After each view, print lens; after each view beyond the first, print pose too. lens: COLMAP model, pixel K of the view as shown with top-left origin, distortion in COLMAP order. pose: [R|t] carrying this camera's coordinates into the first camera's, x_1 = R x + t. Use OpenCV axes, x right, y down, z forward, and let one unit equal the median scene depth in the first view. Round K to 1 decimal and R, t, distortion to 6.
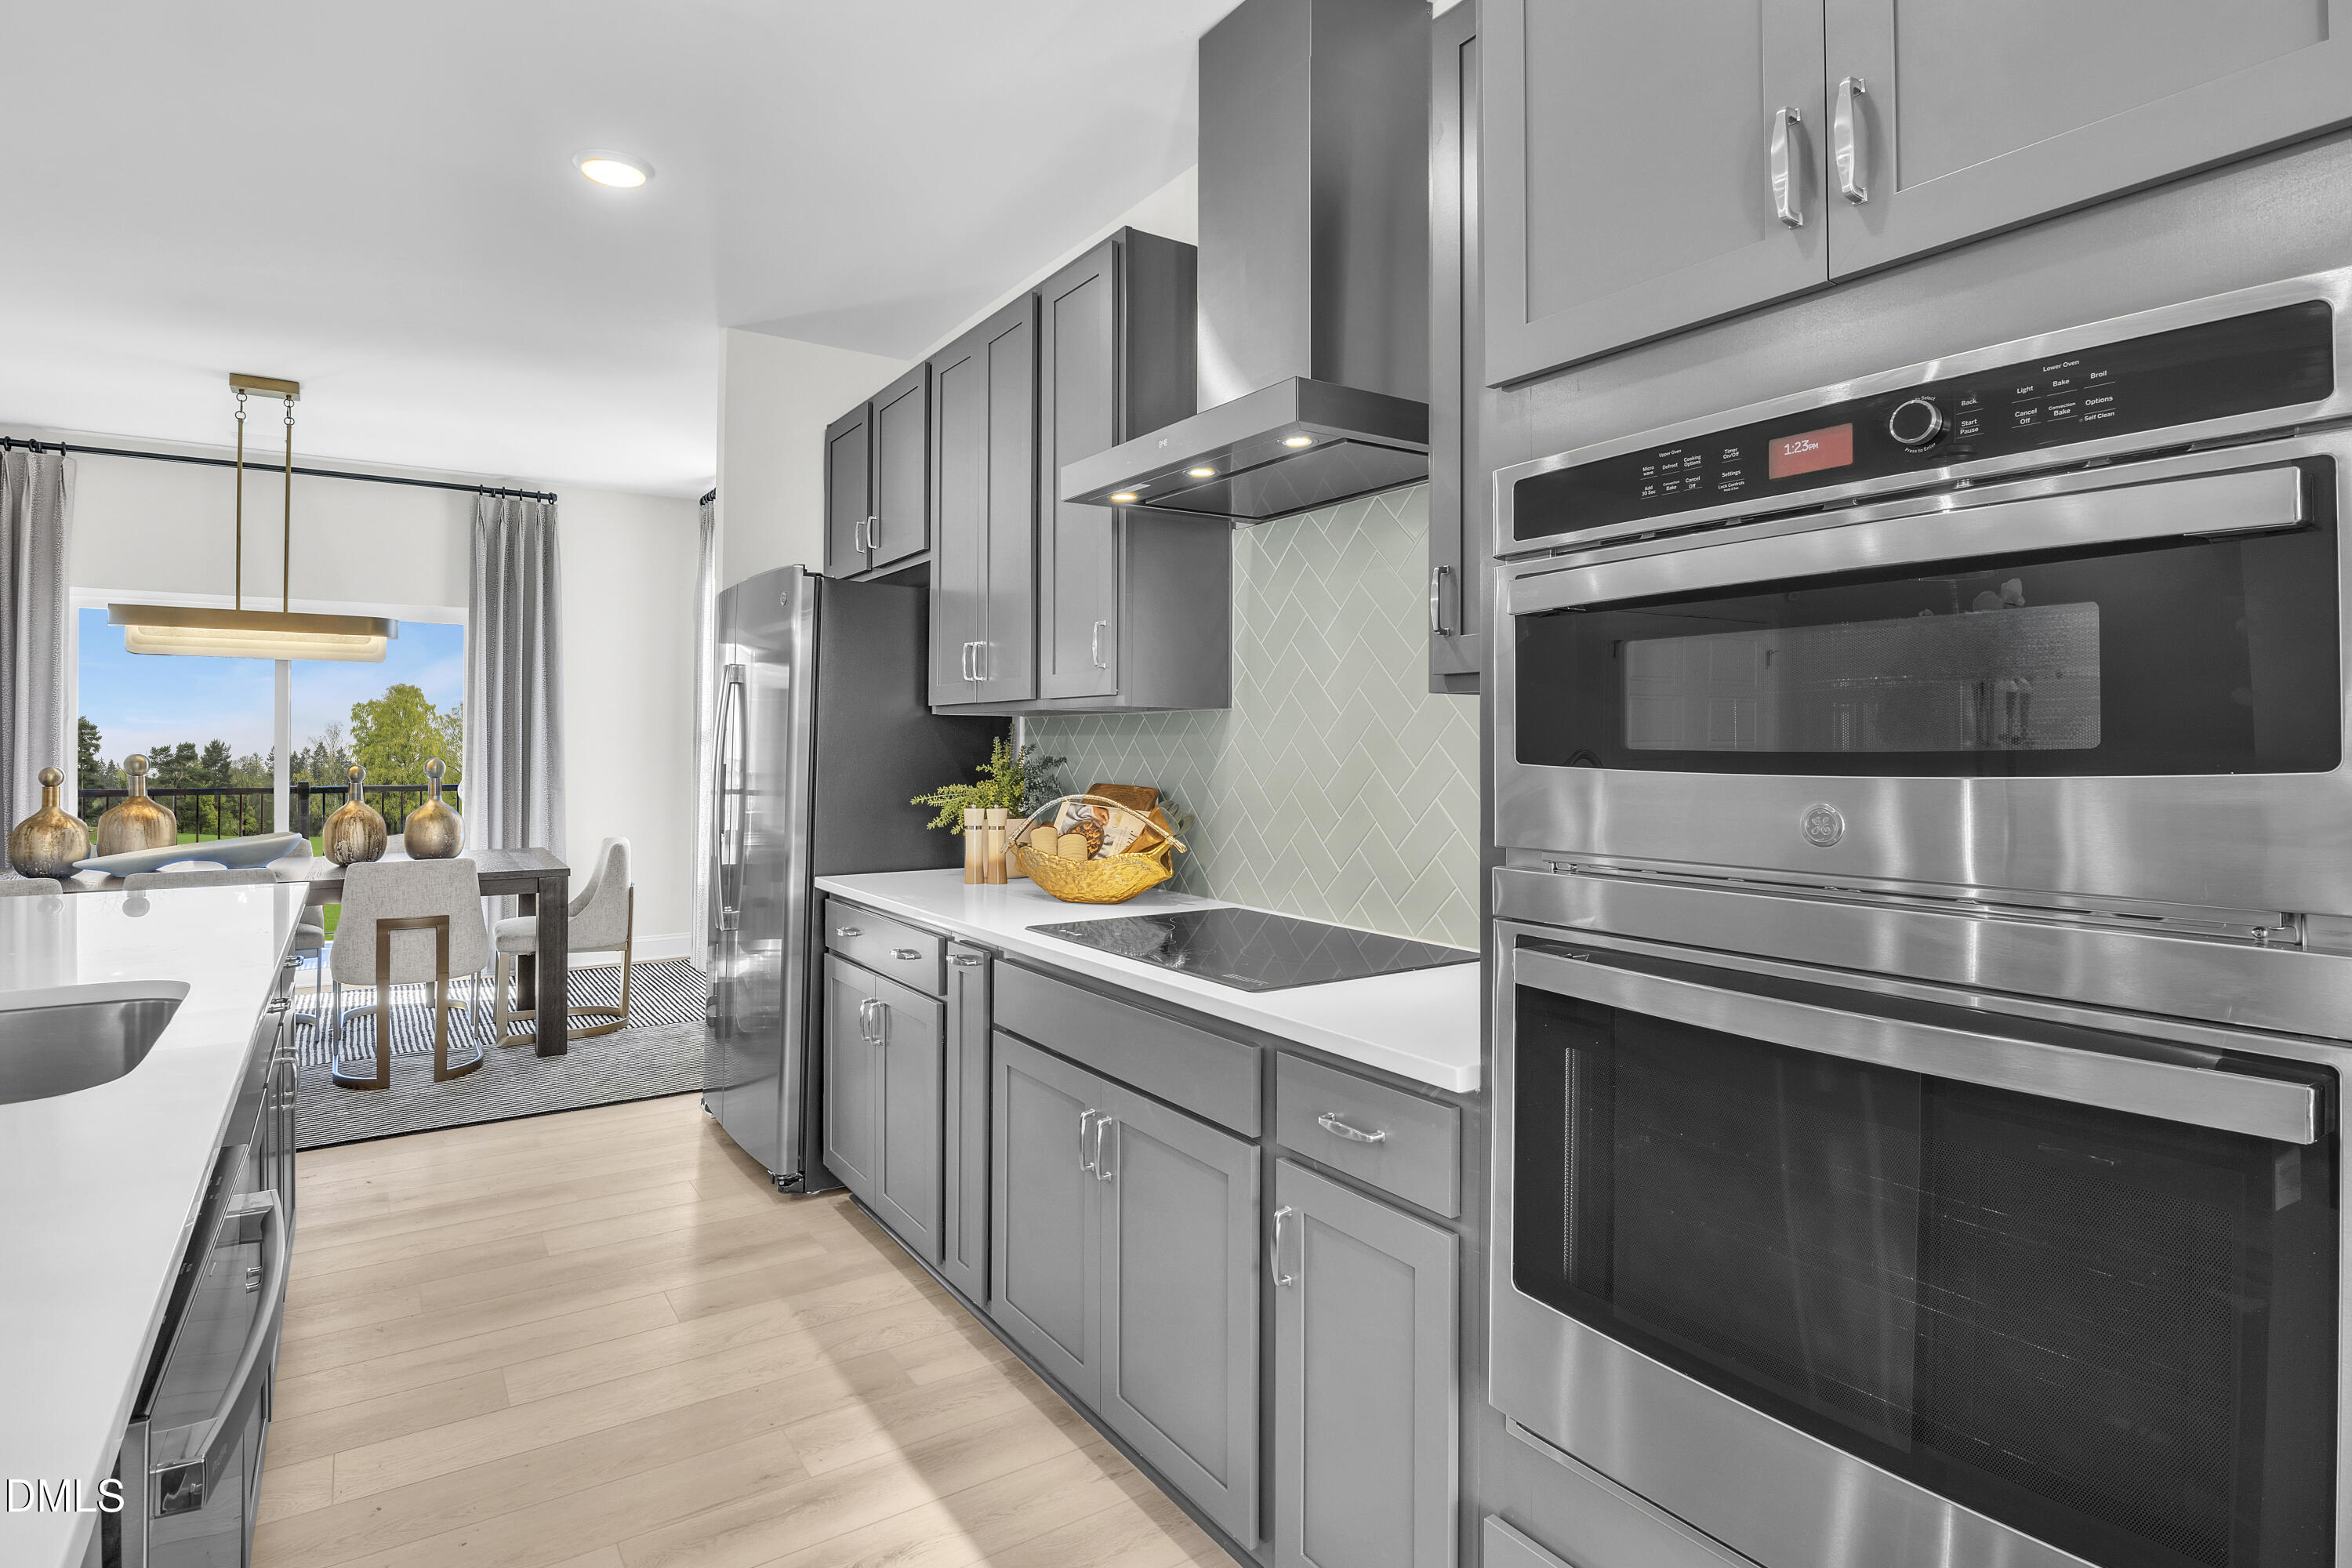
lens RADIAL K [[1204.5, 0, 1170.9], [0, 1204.5, 743.9], [0, 0, 1]] dist [-0.002549, -0.000899]
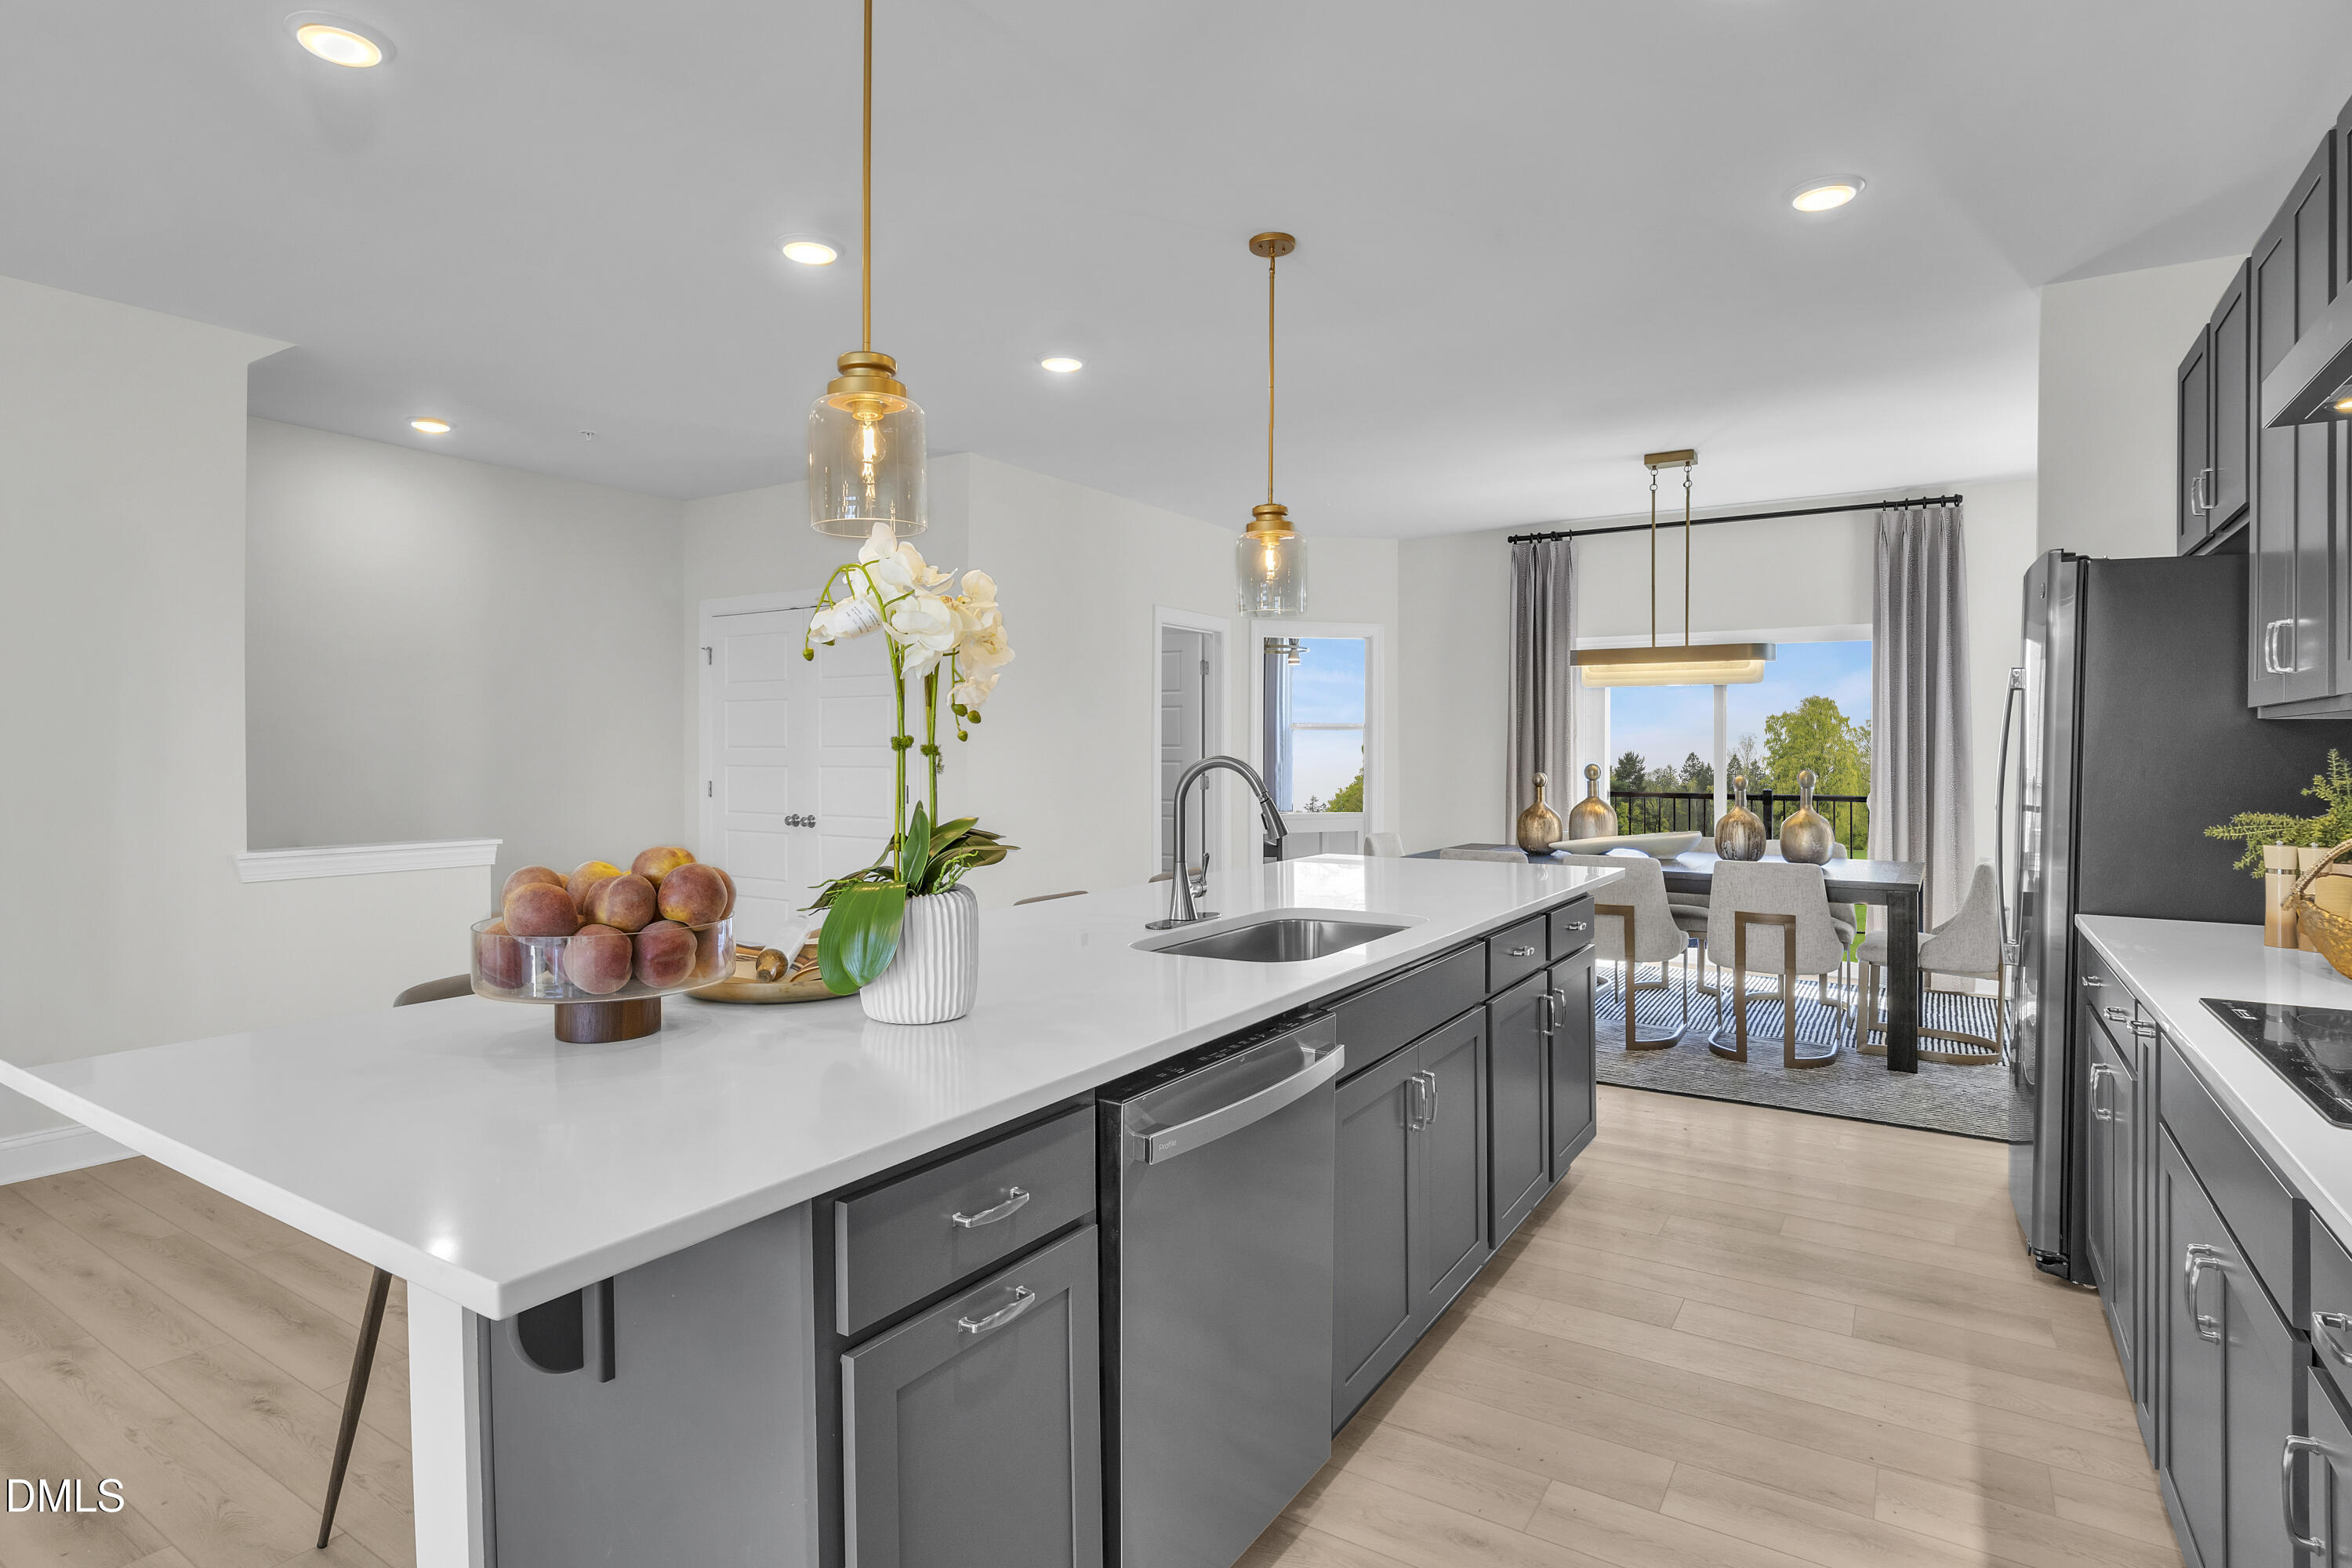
lens RADIAL K [[1223.3, 0, 1166.9], [0, 1223.3, 772.5], [0, 0, 1]] dist [0.000010, 0.000265]
pose [[0.406712, 0.015954, -0.913417, 0.164101], [-0.003438, 0.999867, 0.015934, -0.001170], [0.913550, -0.003340, 0.406713, 0.039926]]
